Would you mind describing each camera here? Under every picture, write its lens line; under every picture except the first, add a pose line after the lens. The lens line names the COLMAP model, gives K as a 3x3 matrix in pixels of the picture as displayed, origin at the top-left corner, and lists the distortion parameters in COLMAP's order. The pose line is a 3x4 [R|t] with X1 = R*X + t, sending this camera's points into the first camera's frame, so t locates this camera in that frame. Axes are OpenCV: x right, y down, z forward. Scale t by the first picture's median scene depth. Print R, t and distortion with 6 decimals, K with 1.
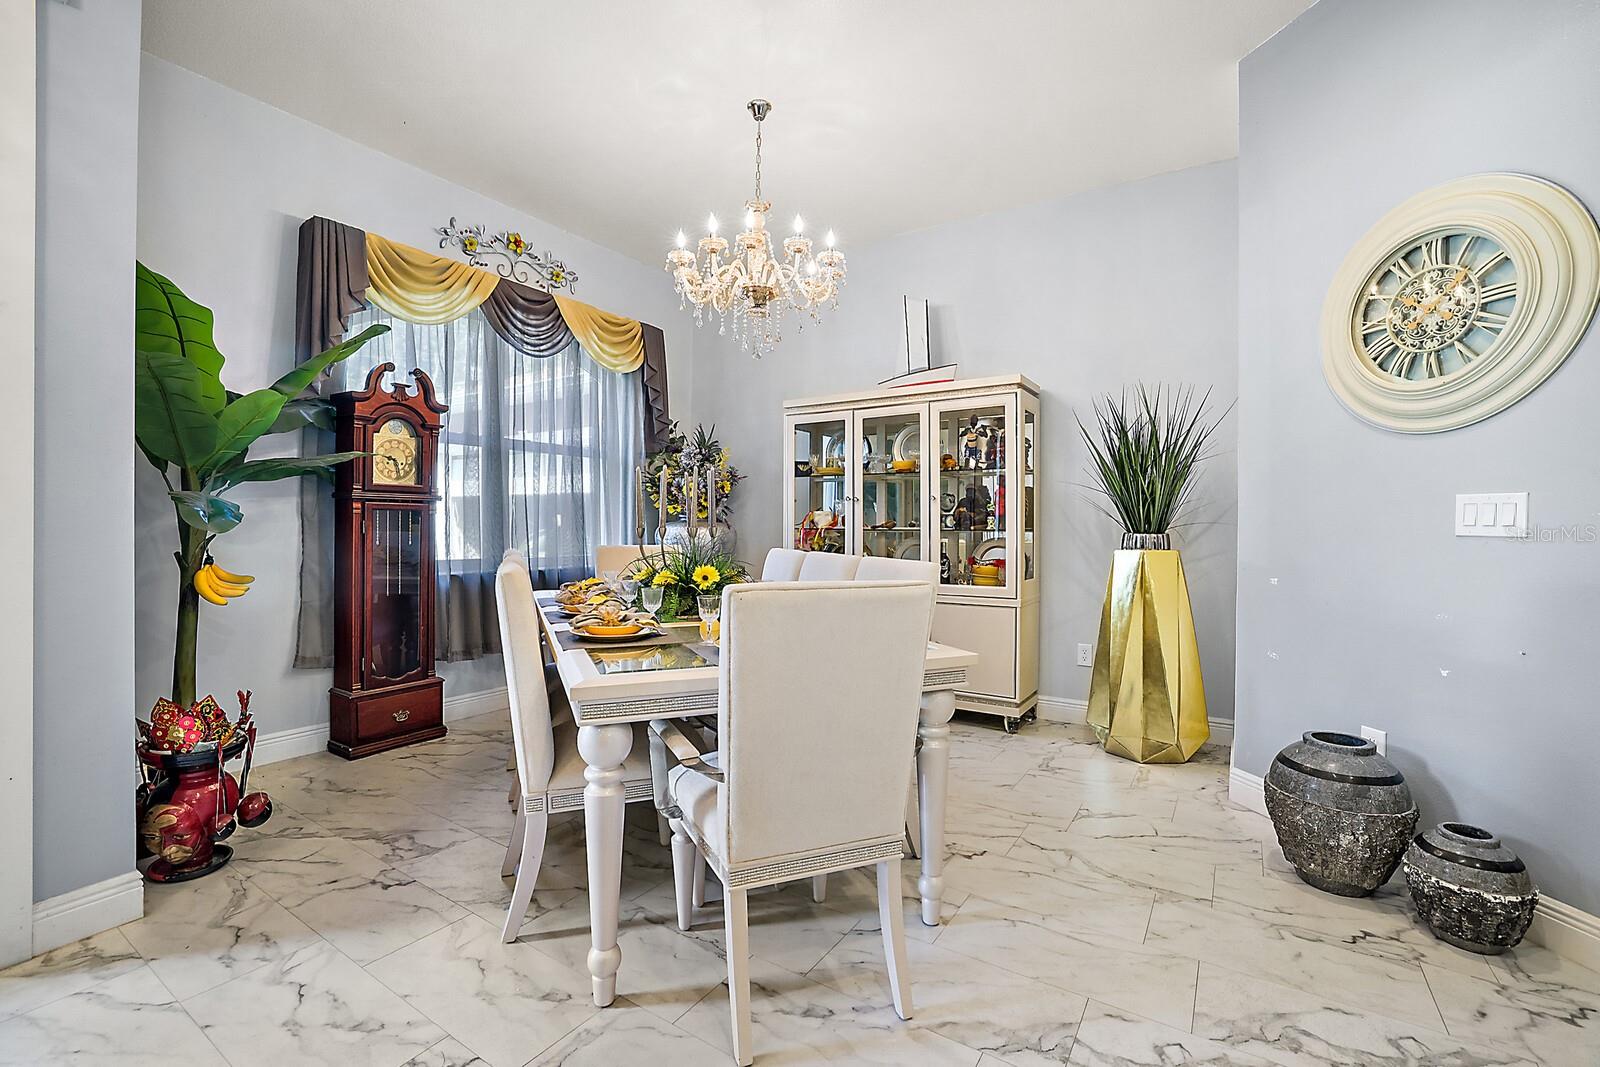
lens RADIAL K [[693.7, 0, 795.9], [0, 693.7, 527.7], [0, 0, 1]] dist [-0.045016, 0.017631]
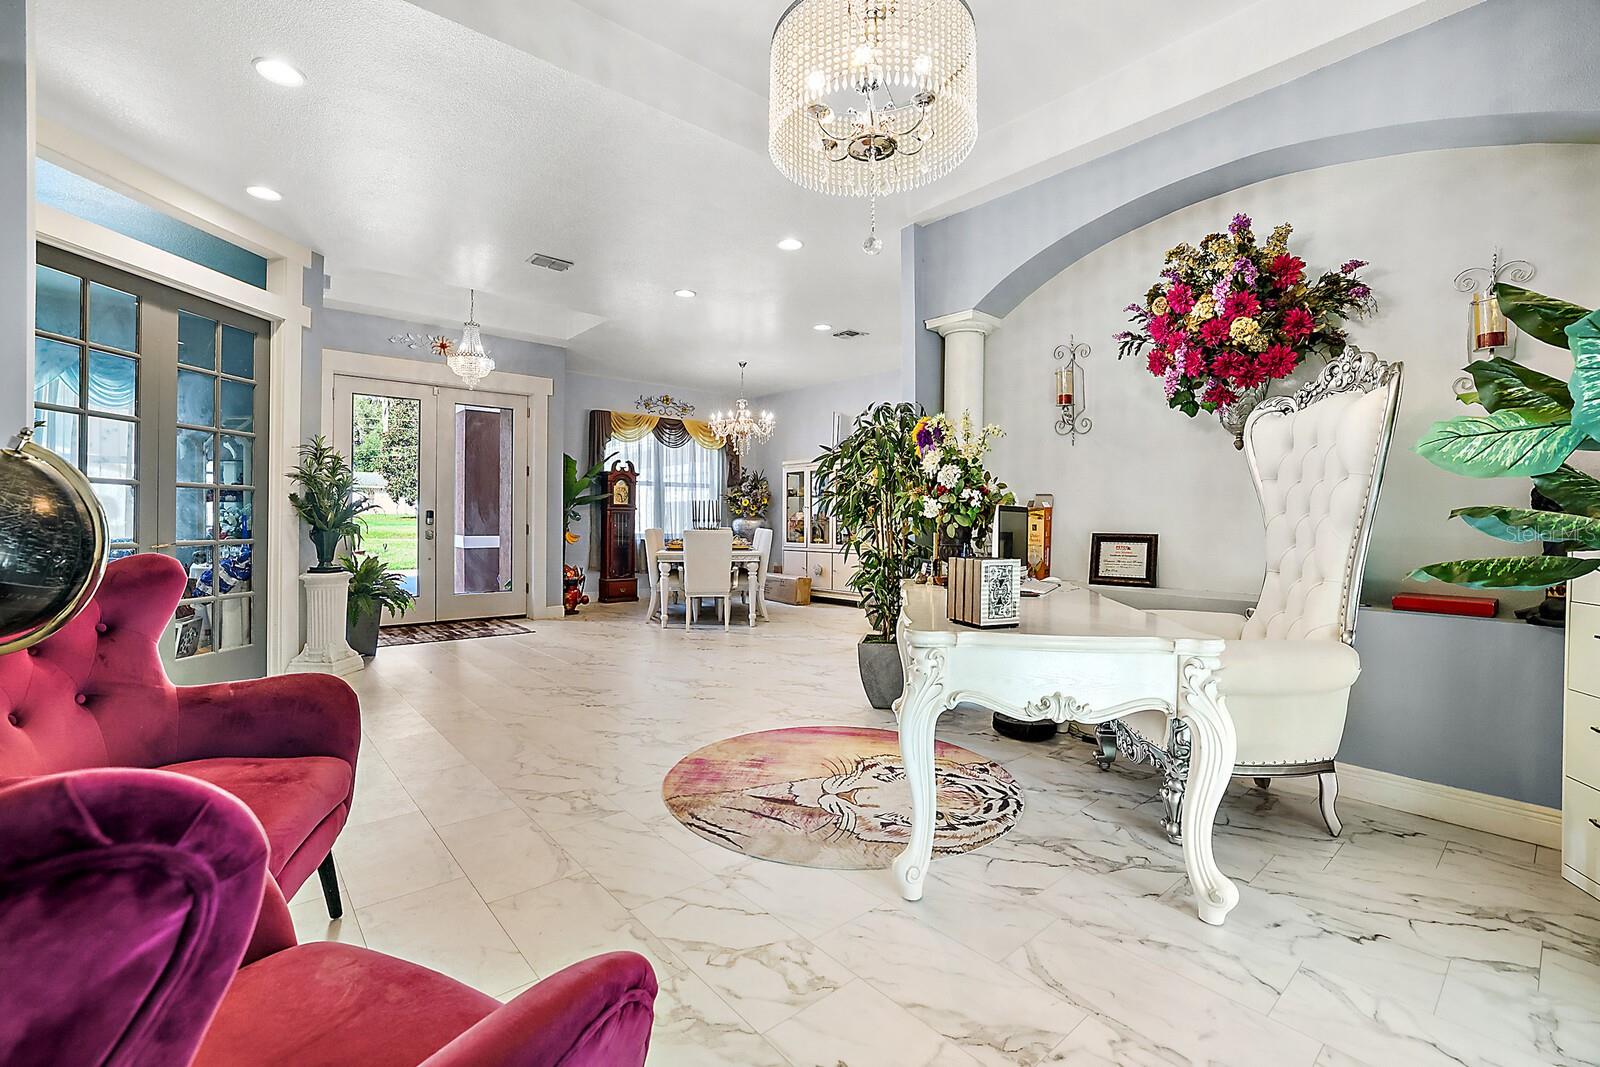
lens RADIAL K [[698.2, 0, 795.7], [0, 698.2, 513.4], [0, 0, 1]] dist [-0.000276, -0.000019]
pose [[0.961764, 0.000574, -0.273878, 0.791493], [-0.001771, 0.999990, -0.004123, -0.017495], [0.273873, 0.004450, 0.961756, -1.390075]]
